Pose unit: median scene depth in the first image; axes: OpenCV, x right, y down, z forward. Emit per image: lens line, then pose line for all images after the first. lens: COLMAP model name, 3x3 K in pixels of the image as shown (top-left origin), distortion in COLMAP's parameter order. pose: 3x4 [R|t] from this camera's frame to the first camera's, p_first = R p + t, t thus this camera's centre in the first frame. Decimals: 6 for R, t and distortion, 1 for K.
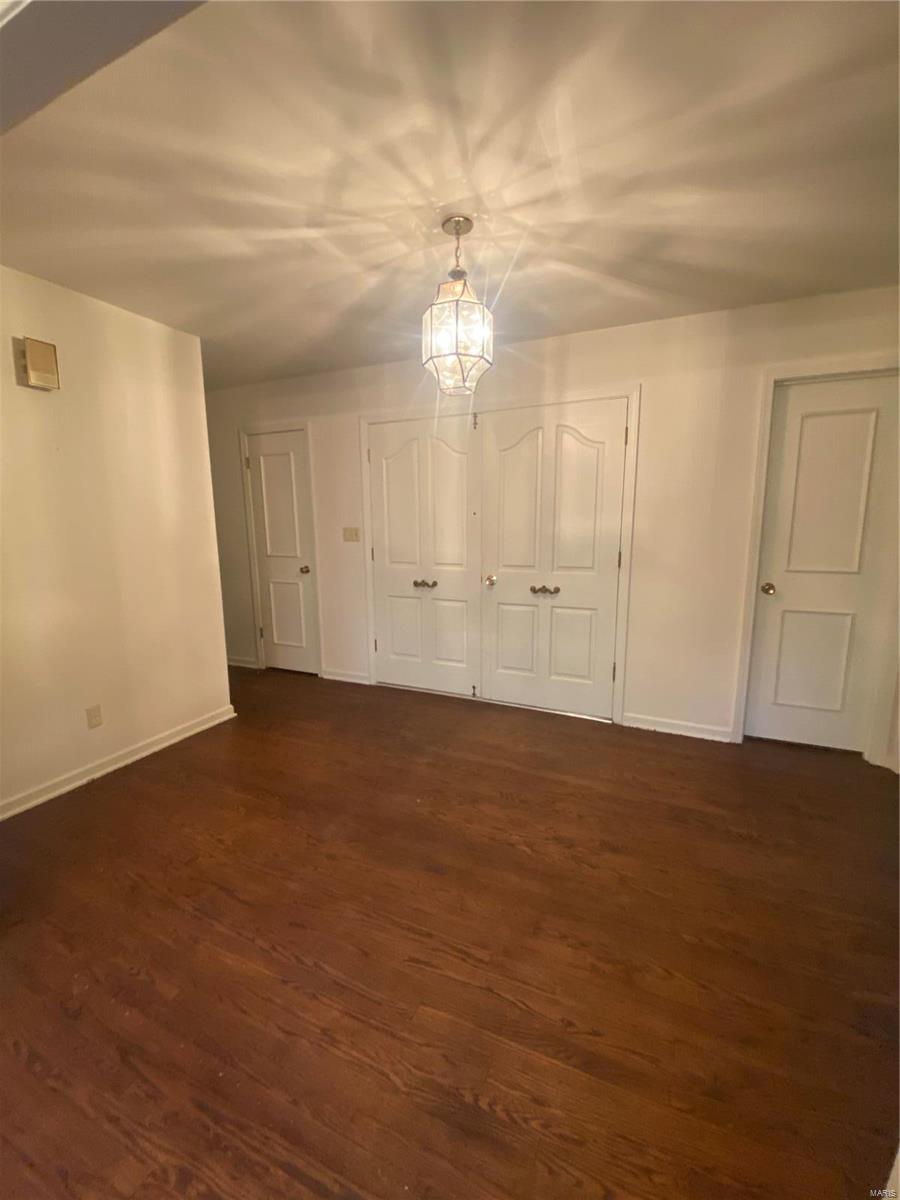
lens RADIAL K [[487.9, 0, 448.8], [0, 487.9, 595.0], [0, 0, 1]] dist [0.017868, -0.014337]
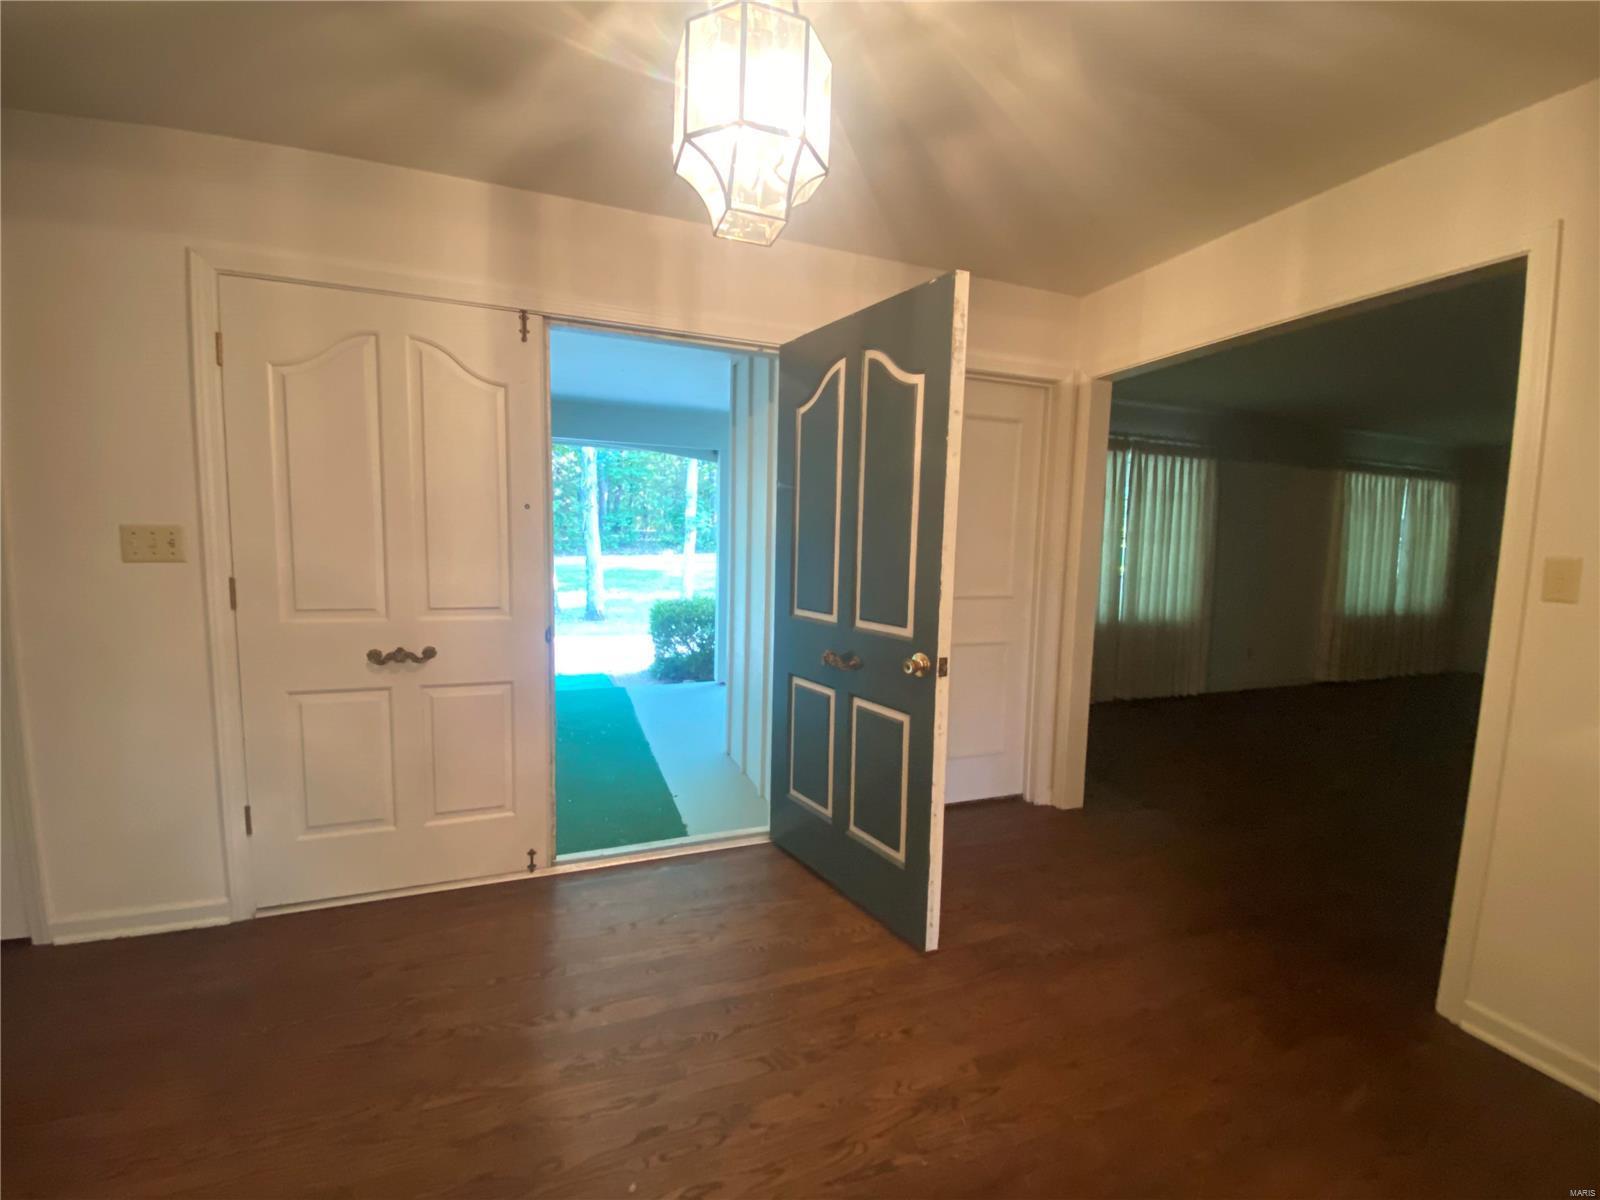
lens RADIAL K [[650.6, 0, 809.9], [0, 650.6, 608.5], [0, 0, 1]] dist [0.017868, -0.014337]
pose [[0.720625, -0.042653, 0.692012, -0.195507], [0.086430, 0.995847, -0.028623, -0.016244], [-0.687917, 0.080437, 0.721318, 0.301451]]
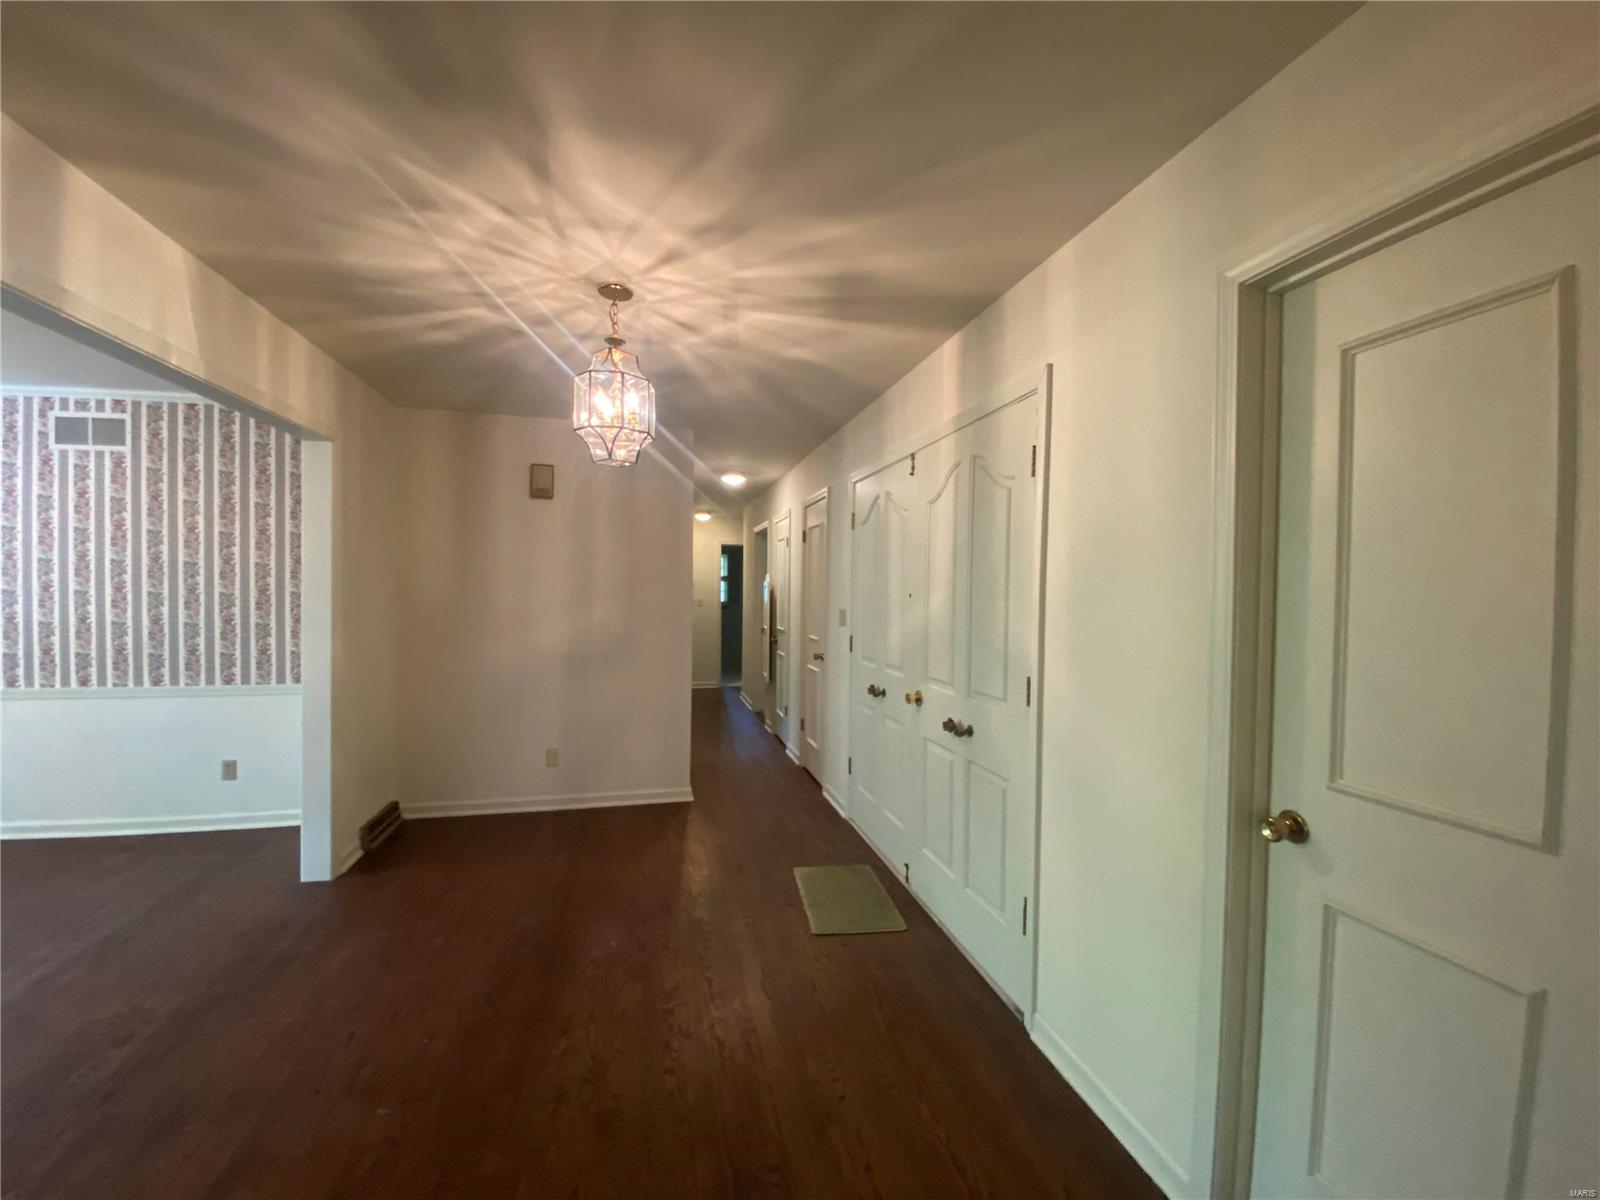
lens RADIAL K [[650.6, 0, 794.9], [0, 650.6, 597.6], [0, 0, 1]] dist [0.017868, -0.014337]
pose [[0.605343, 0.025528, -0.795555, 0.631148], [-0.137192, 0.987874, -0.072691, -0.073442], [0.784052, 0.153147, 0.601505, 0.315599]]
